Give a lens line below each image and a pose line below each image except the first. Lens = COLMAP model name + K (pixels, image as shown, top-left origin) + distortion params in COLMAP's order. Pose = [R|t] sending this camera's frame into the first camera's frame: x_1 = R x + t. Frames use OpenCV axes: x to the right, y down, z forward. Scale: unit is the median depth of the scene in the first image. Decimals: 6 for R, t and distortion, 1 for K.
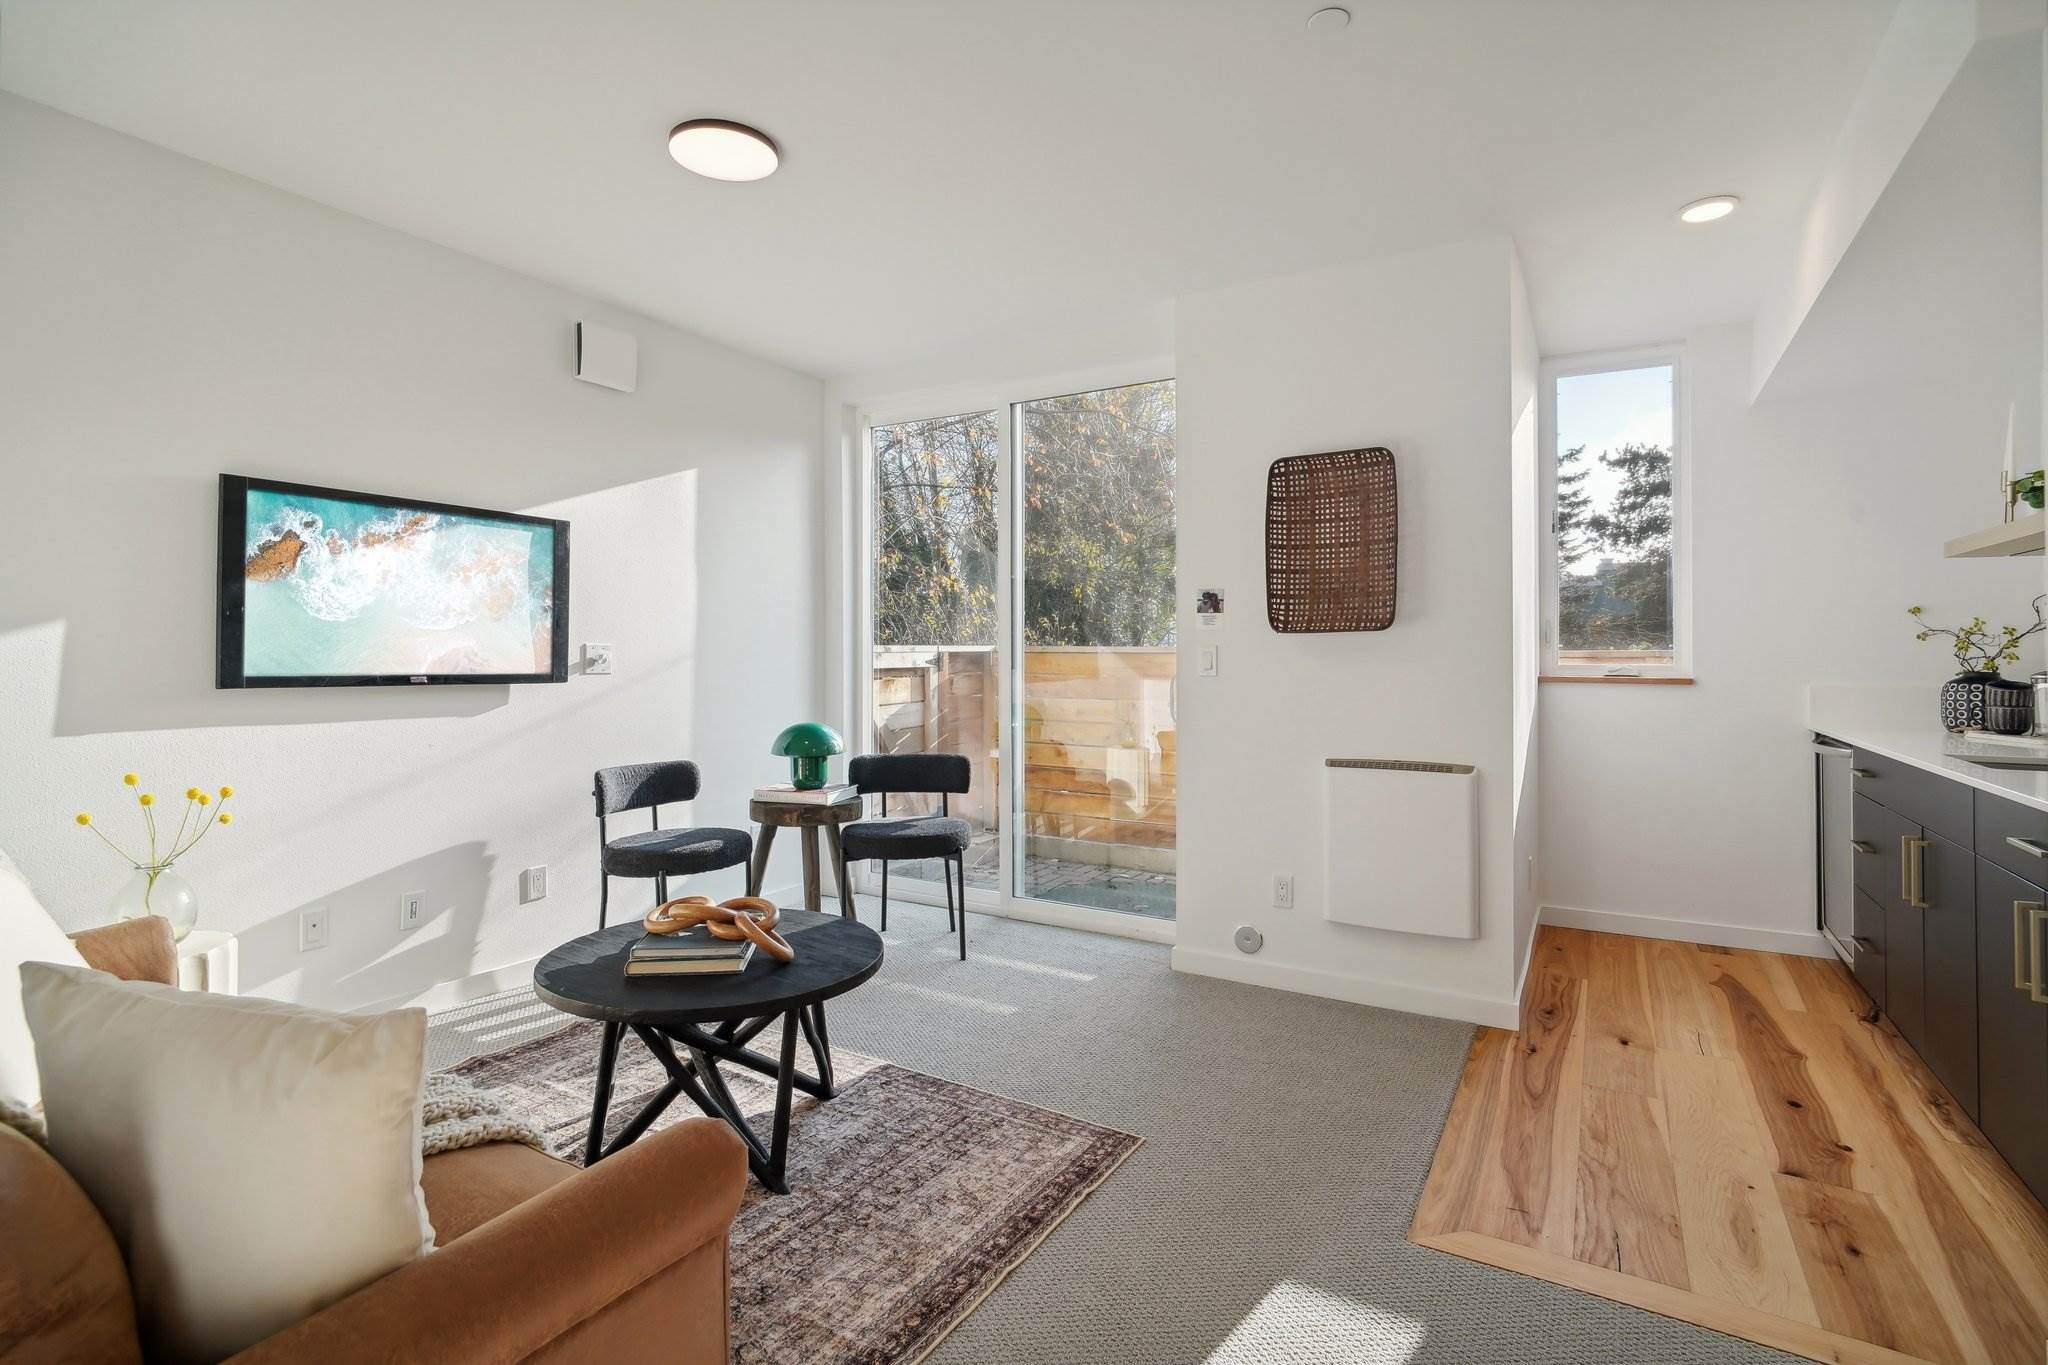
lens RADIAL K [[945.9, 0, 1020.5], [0, 945.9, 661.0], [0, 0, 1]] dist [-0.002372, 0.006573]
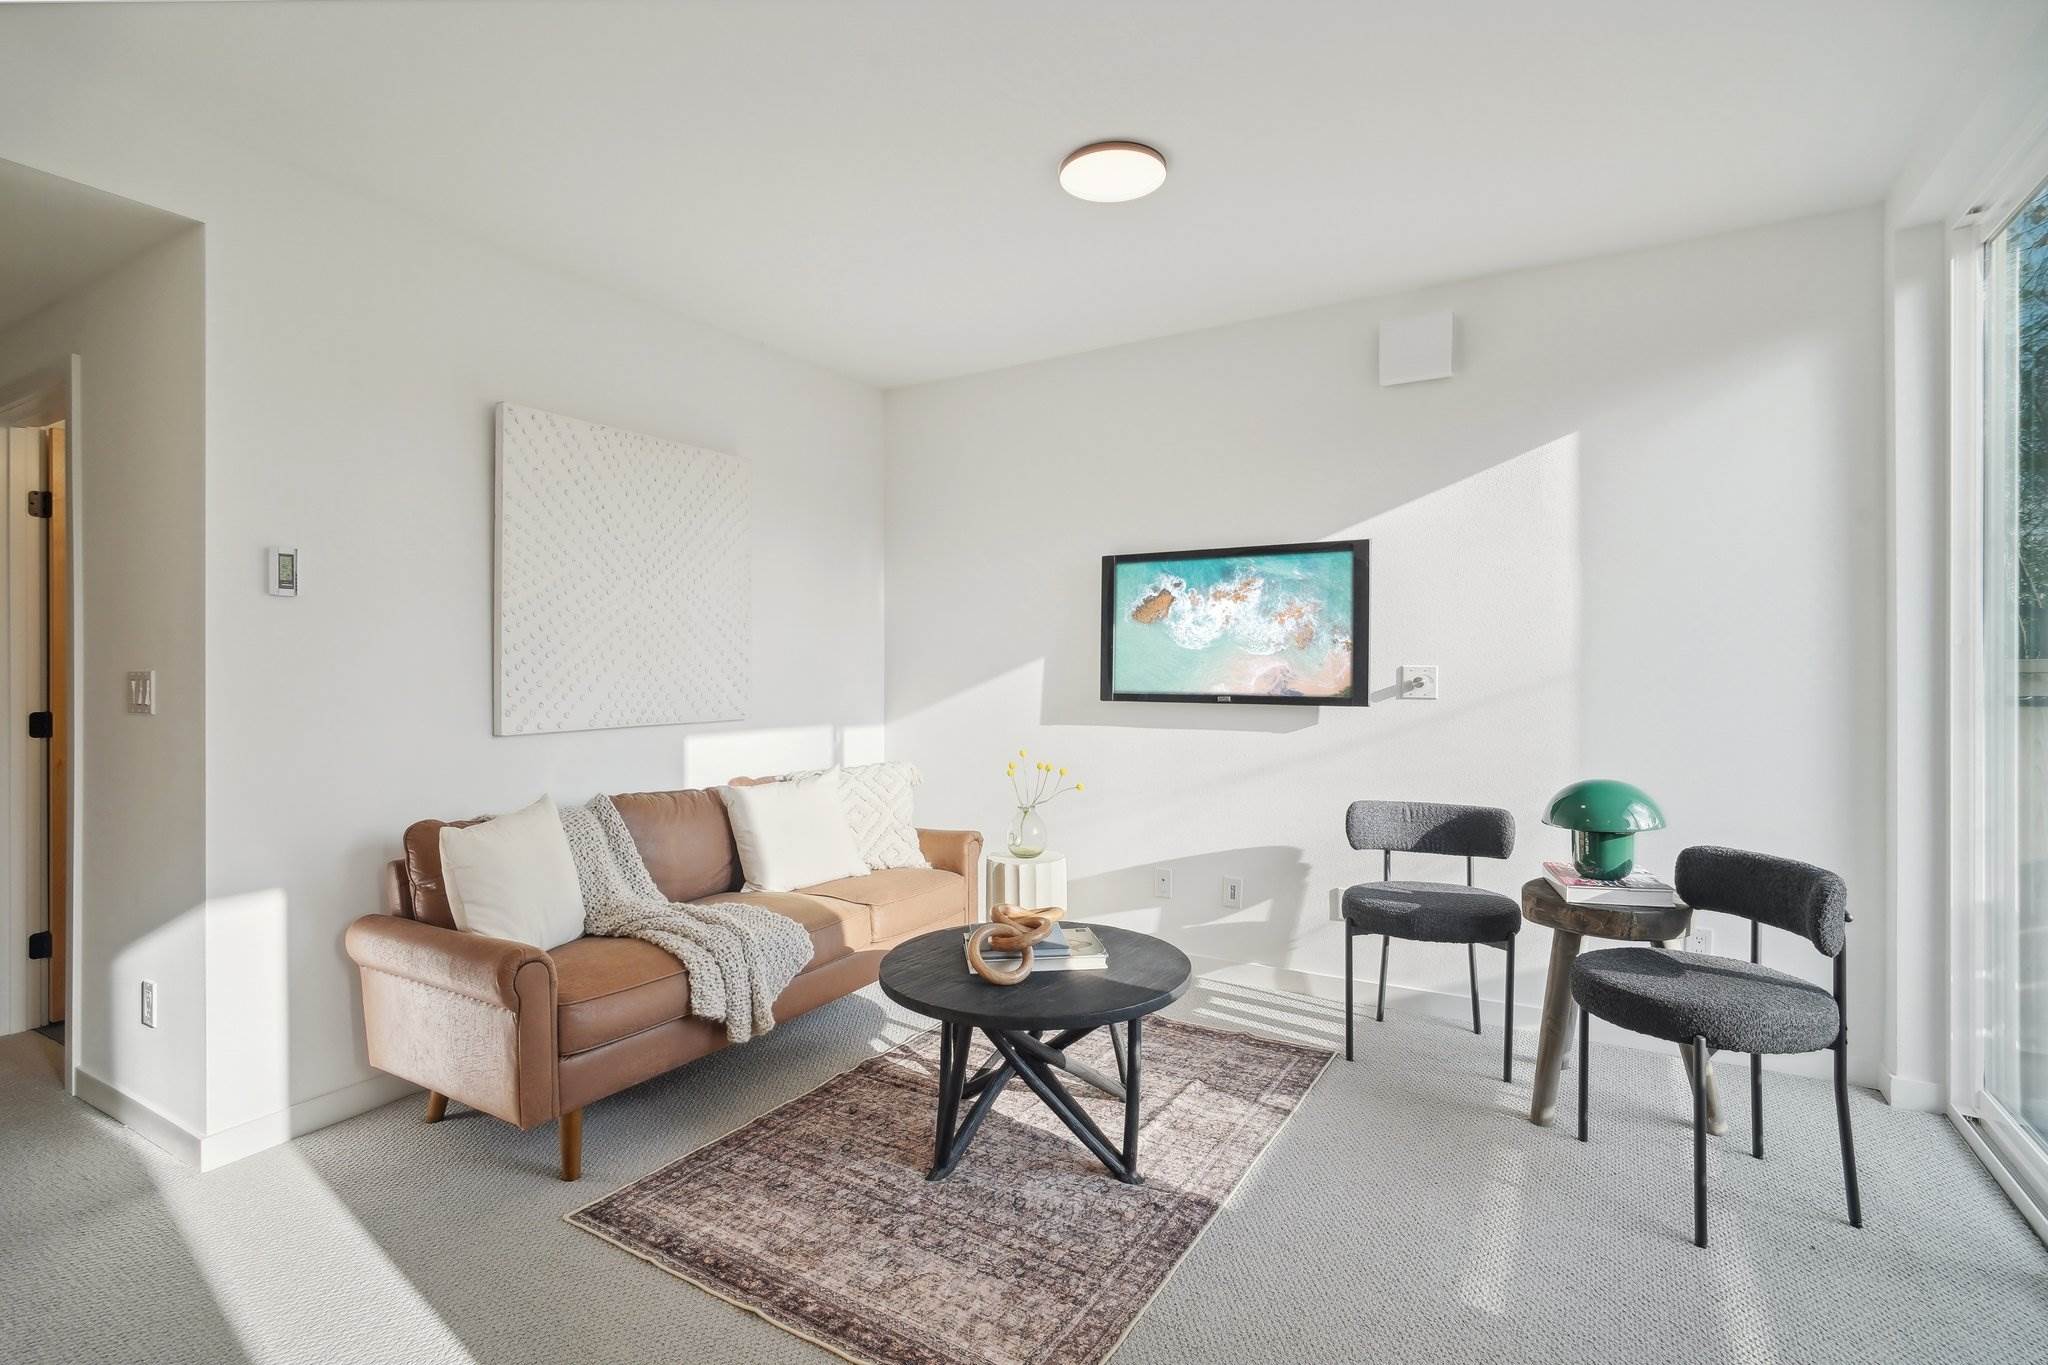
lens RADIAL K [[983.6, 0, 1049.0], [0, 983.6, 673.7], [0, 0, 1]] dist [-0.000715, -0.000062]
pose [[0.029526, 0.003796, -0.999557, 0.620261], [-0.000815, 0.999993, 0.003774, -0.017435], [0.999564, 0.000703, 0.029529, 0.772473]]
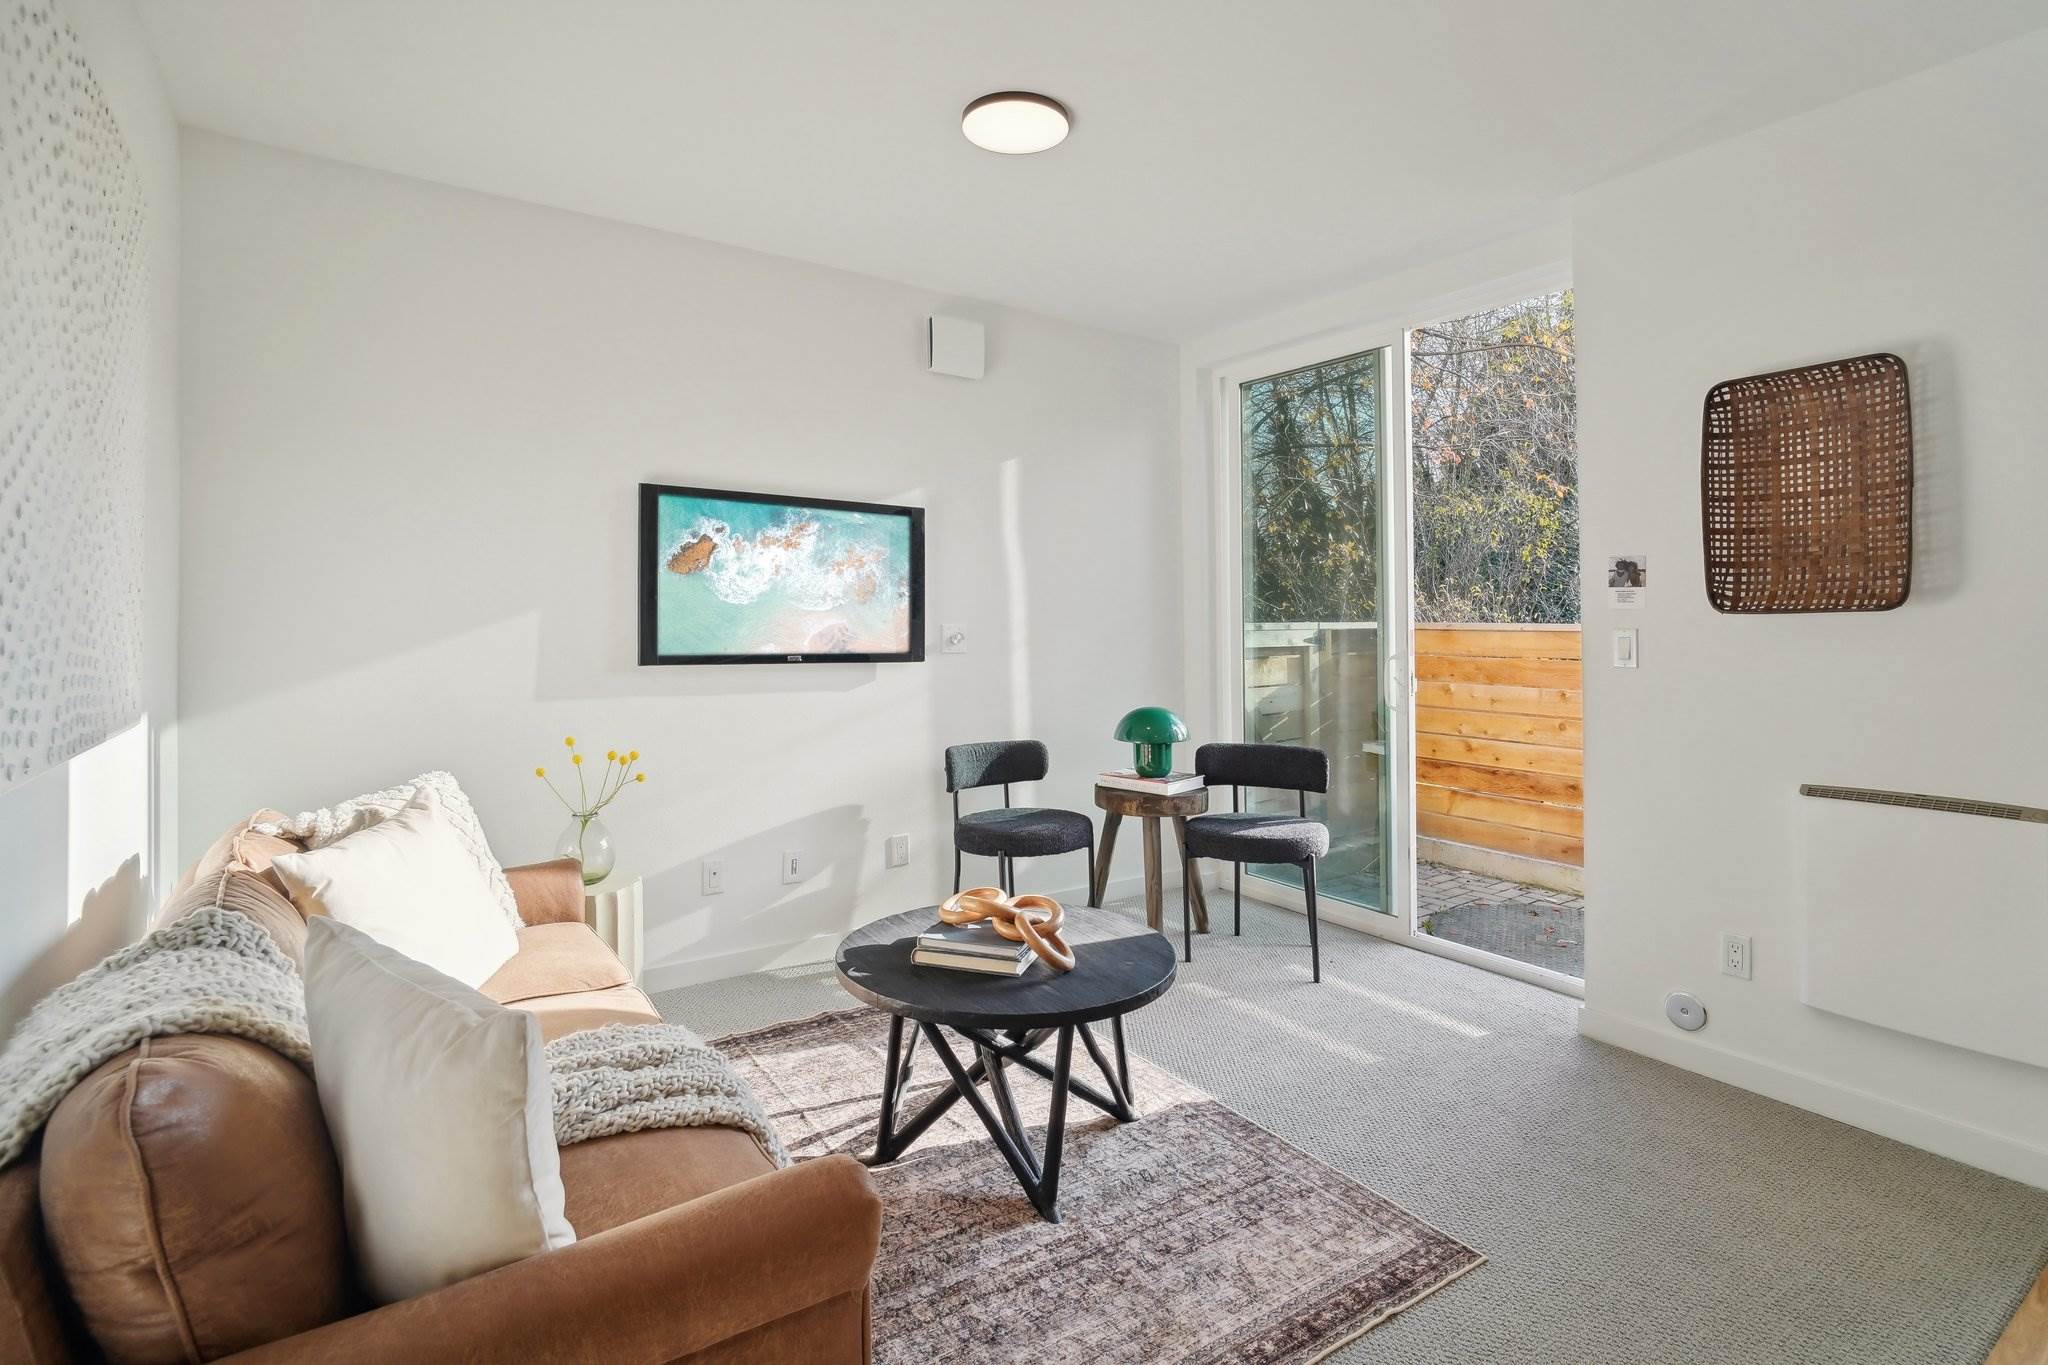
lens RADIAL K [[979.9, 0, 1045.4], [0, 979.9, 621.0], [0, 0, 1]] dist [-0.003988, -0.000255]
pose [[0.915644, -0.000386, -0.401990, 0.094077], [-0.002795, 0.999969, -0.007328, -0.017105], [0.401980, 0.007833, 0.915615, 0.073920]]
